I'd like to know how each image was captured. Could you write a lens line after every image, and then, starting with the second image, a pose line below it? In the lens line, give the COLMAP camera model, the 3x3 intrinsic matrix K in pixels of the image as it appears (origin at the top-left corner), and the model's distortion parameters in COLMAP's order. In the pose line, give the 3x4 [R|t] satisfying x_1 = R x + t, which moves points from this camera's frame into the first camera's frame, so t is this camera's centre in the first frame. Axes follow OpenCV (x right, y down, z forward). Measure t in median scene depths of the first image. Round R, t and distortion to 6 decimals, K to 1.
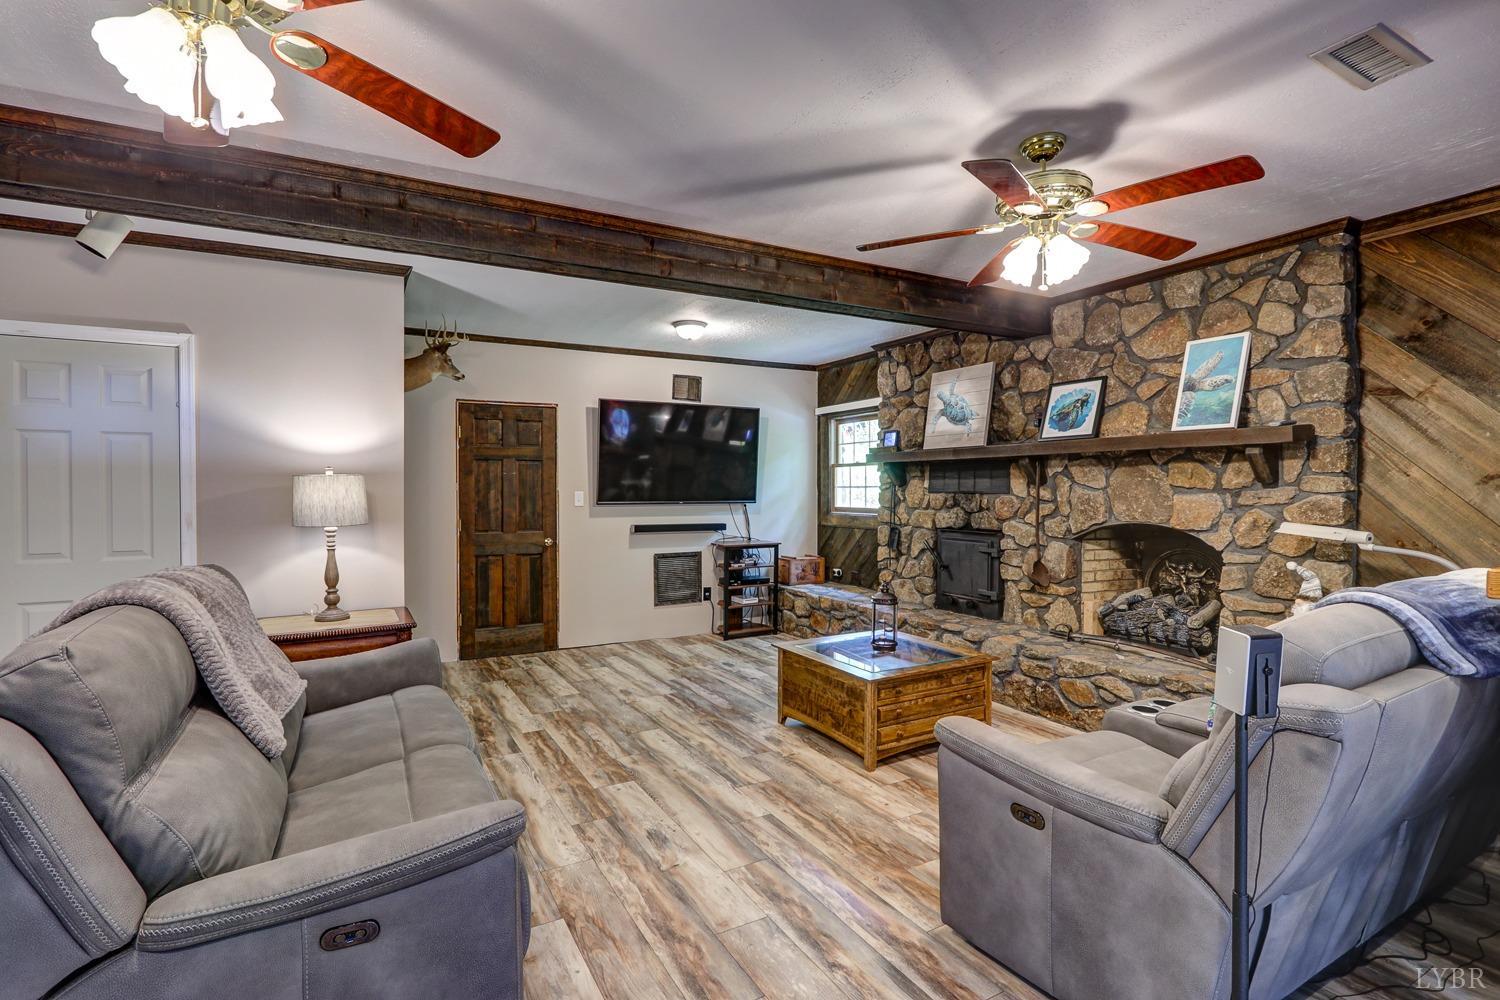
lens RADIAL K [[703.1, 0, 737.2], [0, 703.1, 499.0], [0, 0, 1]] dist [-0.016796, 0.000085]
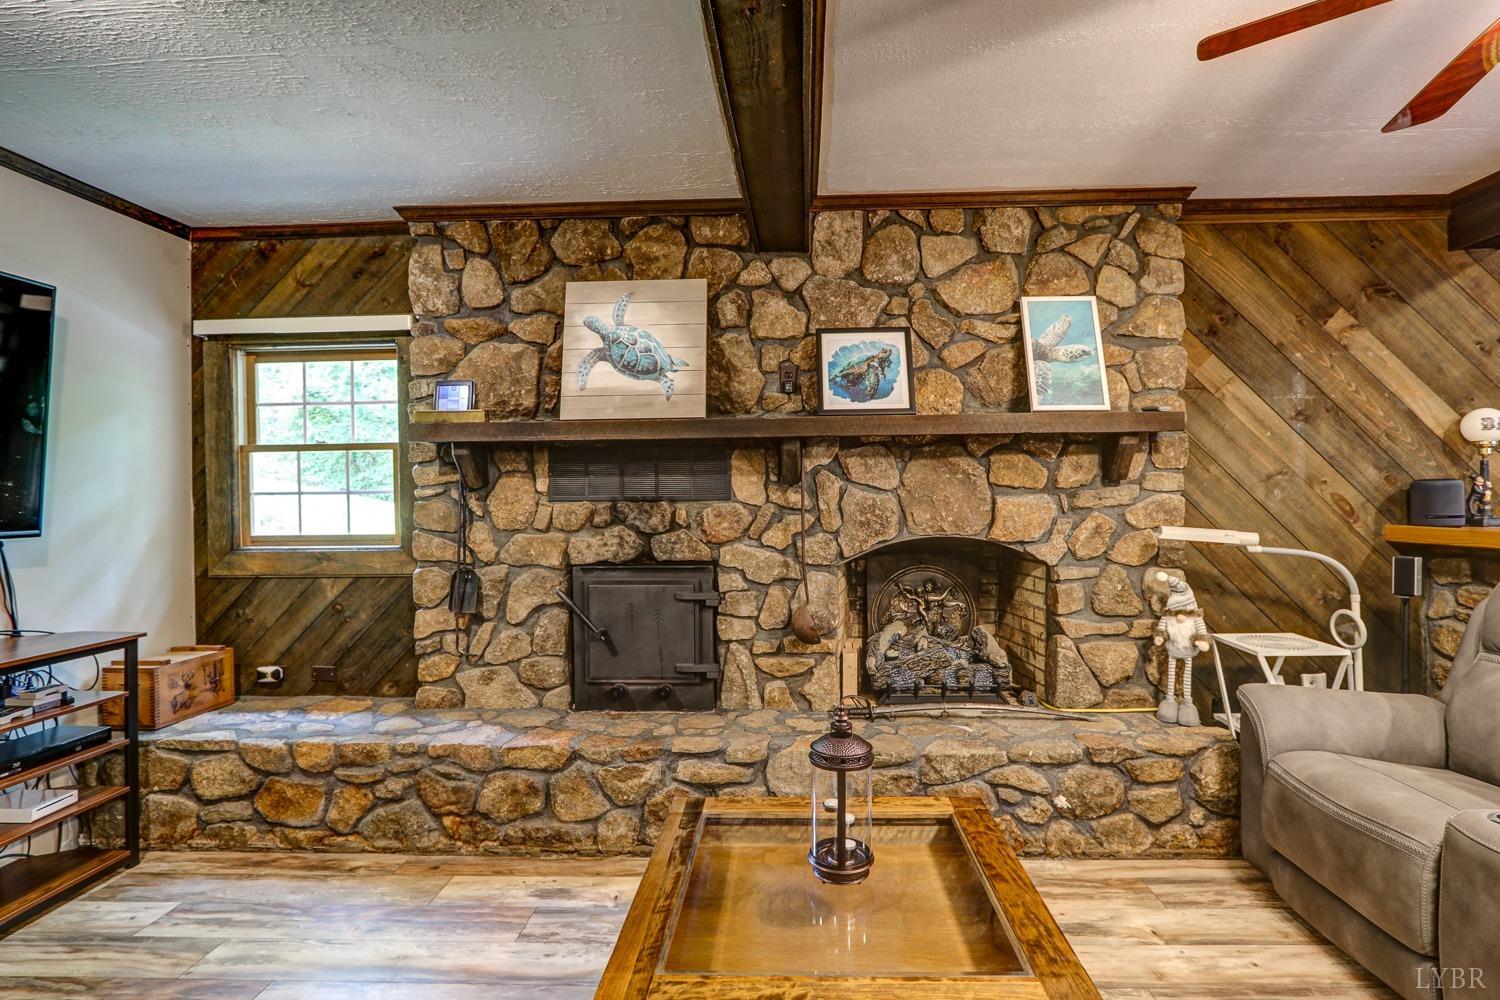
lens RADIAL K [[732.9, 0, 777.4], [0, 732.9, 502.3], [0, 0, 1]] dist [-0.018801, 0.000533]
pose [[0.509212, -0.013486, 0.860535, -0.154794], [0.023680, 0.999718, 0.001655, -0.005882], [-0.860315, 0.019534, 0.509388, 0.689623]]
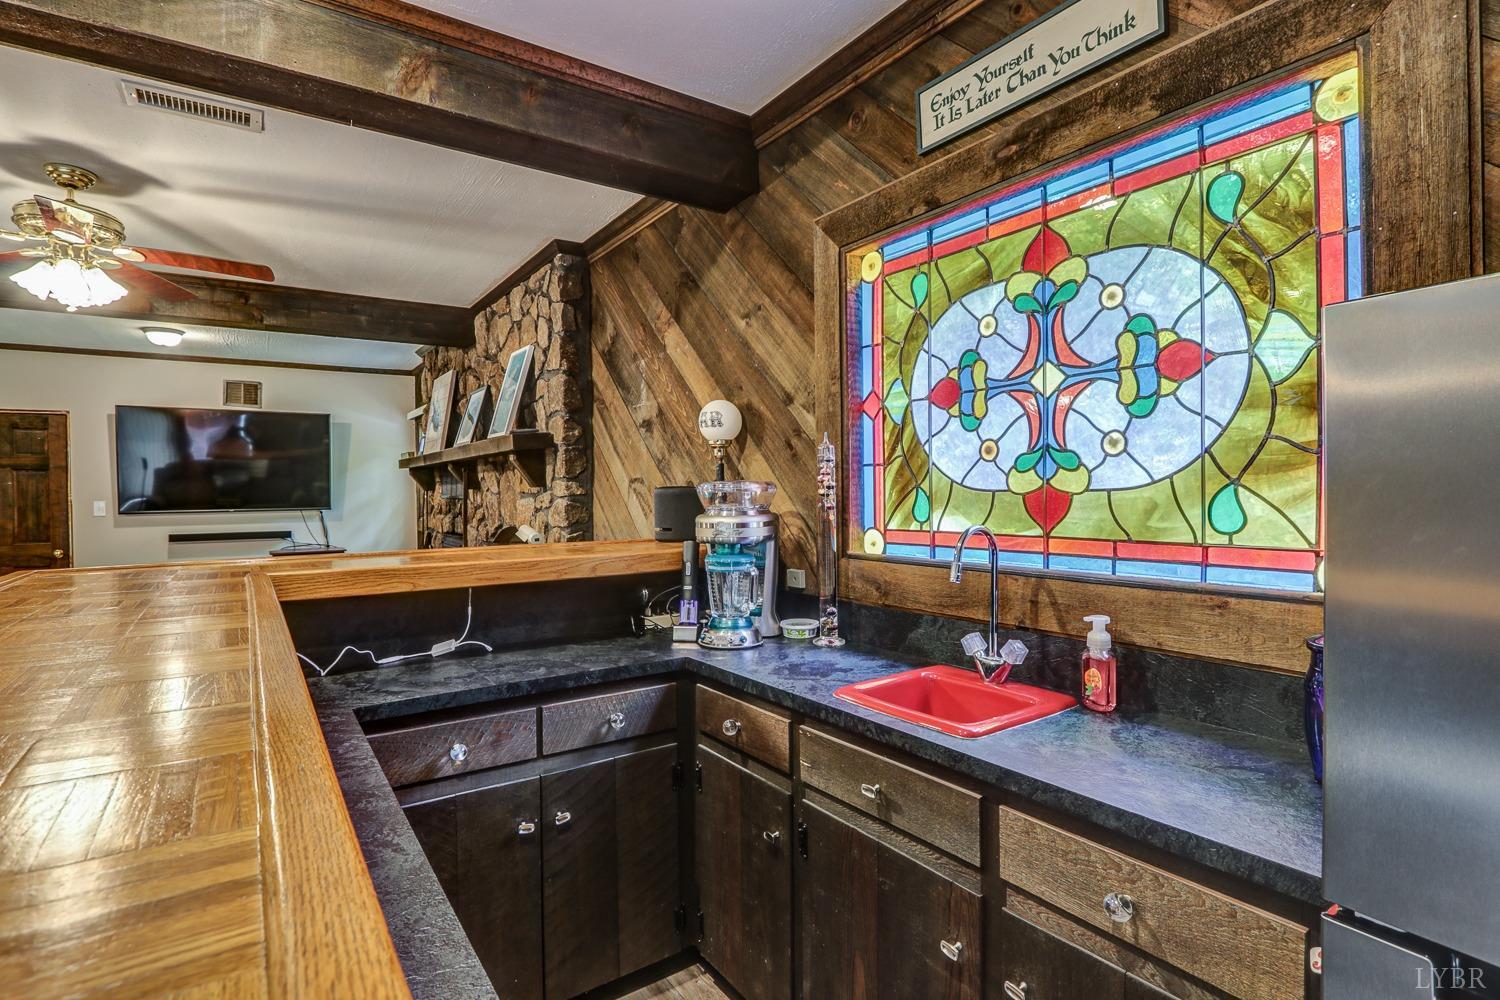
lens RADIAL K [[727.9, 0, 750.0], [0, 727.9, 500.0], [0, 0, 1]] dist [-0.017352, 0.000247]
pose [[0.993510, -0.013885, 0.112894, 0.728755], [0.013926, 0.999903, 0.000430, 0.000228], [-0.112889, 0.001145, 0.993607, -0.105896]]
